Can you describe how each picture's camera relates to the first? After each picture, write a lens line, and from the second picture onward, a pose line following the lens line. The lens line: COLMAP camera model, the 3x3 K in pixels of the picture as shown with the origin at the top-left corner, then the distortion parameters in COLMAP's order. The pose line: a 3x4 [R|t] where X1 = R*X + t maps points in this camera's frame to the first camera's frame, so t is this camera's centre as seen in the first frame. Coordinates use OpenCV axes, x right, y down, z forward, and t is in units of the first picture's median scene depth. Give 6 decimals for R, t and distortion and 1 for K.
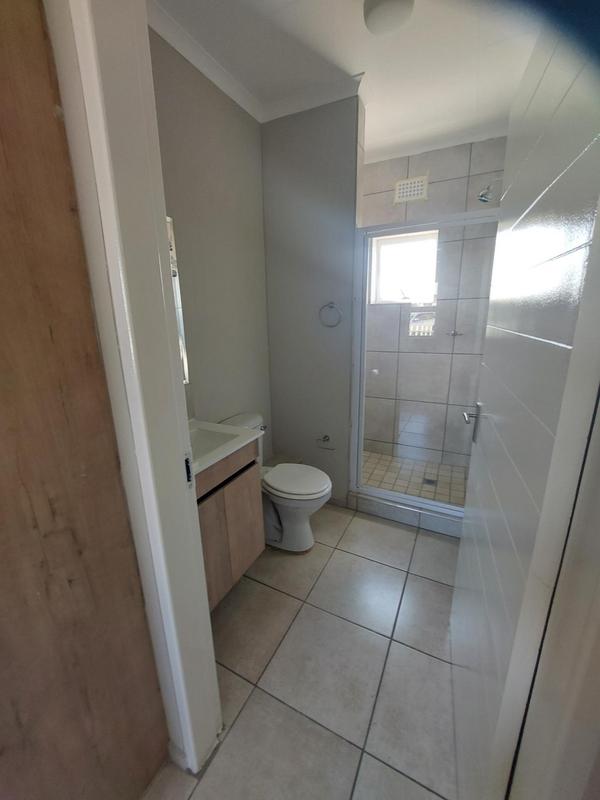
lens RADIAL K [[323.3, 0, 299.3], [0, 323.3, 400.8], [0, 0, 1]] dist [-0.000412, -0.000022]
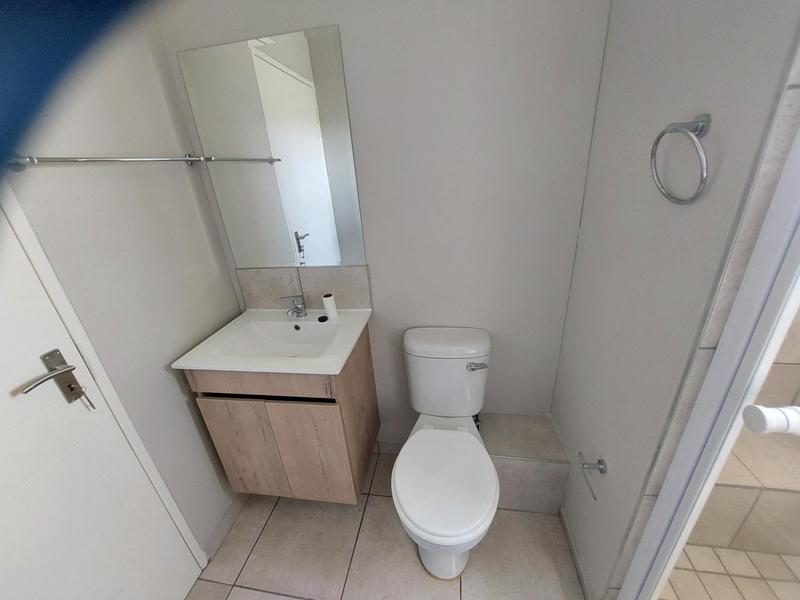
lens RADIAL K [[313.1, 0, 399.2], [0, 313.1, 302.9], [0, 0, 1]] dist [-0.008607, -0.000114]
pose [[0.304594, 0.373819, -0.876060, 0.359878], [-0.174603, 0.926094, 0.334461, -0.223000], [0.936342, 0.051087, 0.347353, 0.750413]]
